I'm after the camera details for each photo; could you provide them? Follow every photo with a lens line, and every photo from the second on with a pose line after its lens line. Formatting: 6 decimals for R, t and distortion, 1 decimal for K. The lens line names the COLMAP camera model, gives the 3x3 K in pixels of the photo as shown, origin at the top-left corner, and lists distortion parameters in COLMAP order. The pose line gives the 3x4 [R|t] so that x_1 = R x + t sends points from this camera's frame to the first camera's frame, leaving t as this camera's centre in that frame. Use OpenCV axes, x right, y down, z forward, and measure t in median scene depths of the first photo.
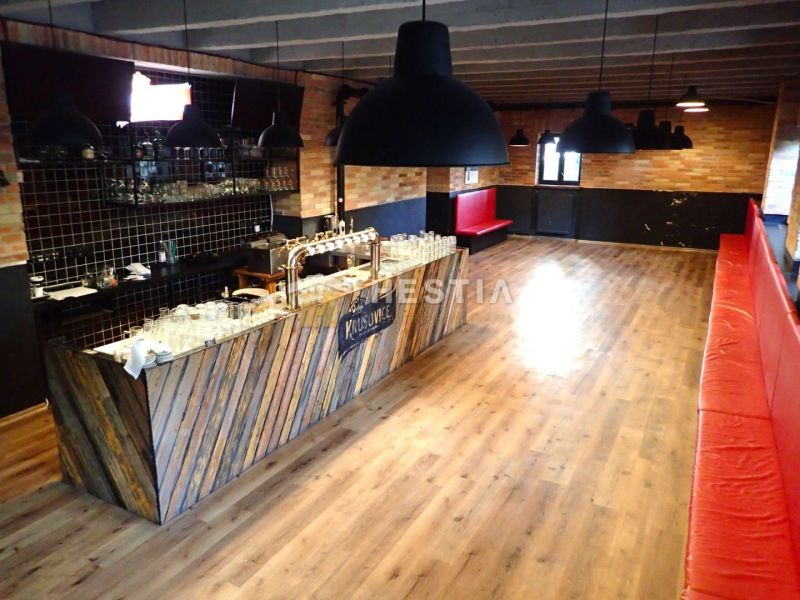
lens RADIAL K [[595.0, 0, 401.5], [0, 595.0, 287.8], [0, 0, 1]] dist [0.008273, -0.008639]
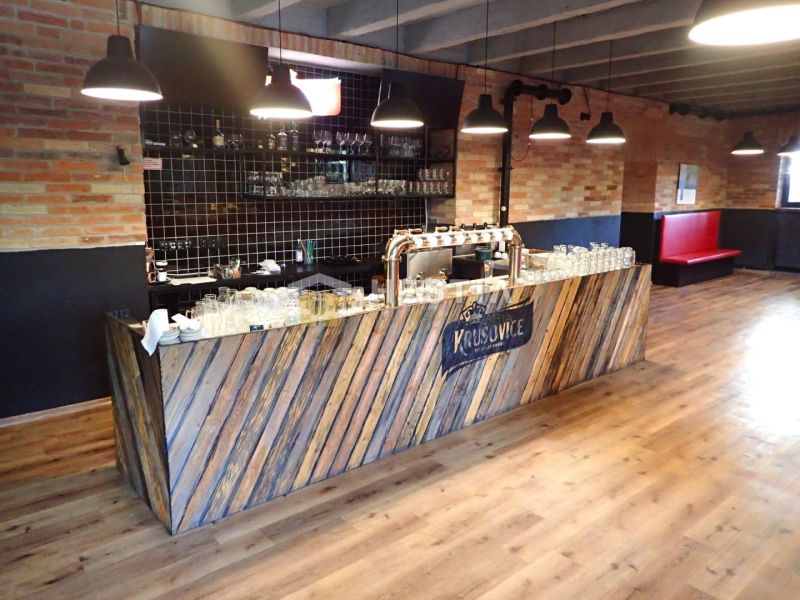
lens RADIAL K [[595.0, 0, 401.5], [0, 595.0, 287.8], [0, 0, 1]] dist [0.008273, -0.008639]
pose [[0.932144, 0.053969, -0.358043, 0.121898], [-0.078544, 0.995423, -0.054443, 0.046333], [0.353466, 0.078871, 0.932117, 0.200009]]
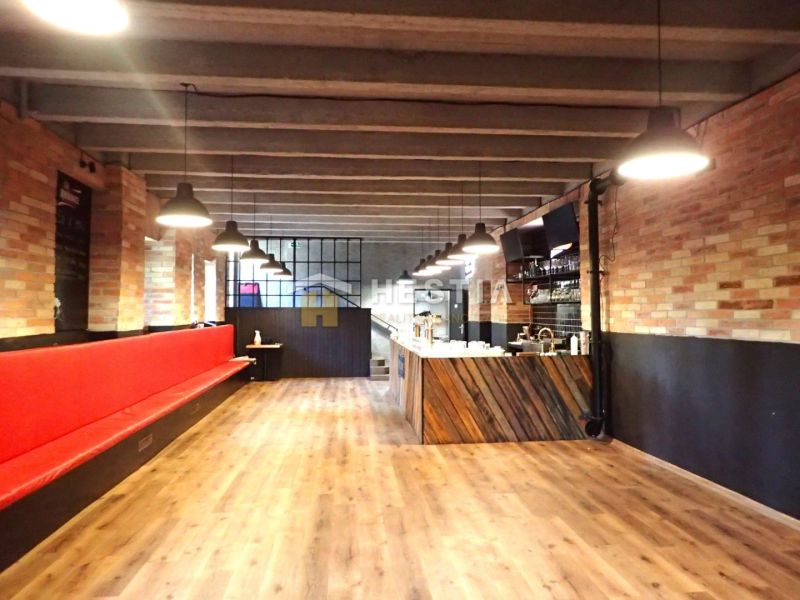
lens RADIAL K [[595.0, 0, 401.5], [0, 595.0, 287.8], [0, 0, 1]] dist [0.008273, -0.008639]
pose [[-0.830248, -0.032205, -0.556464, 0.887328], [-0.140290, 0.978265, 0.152697, -0.417994], [0.539451, 0.204843, -0.816720, 2.338509]]
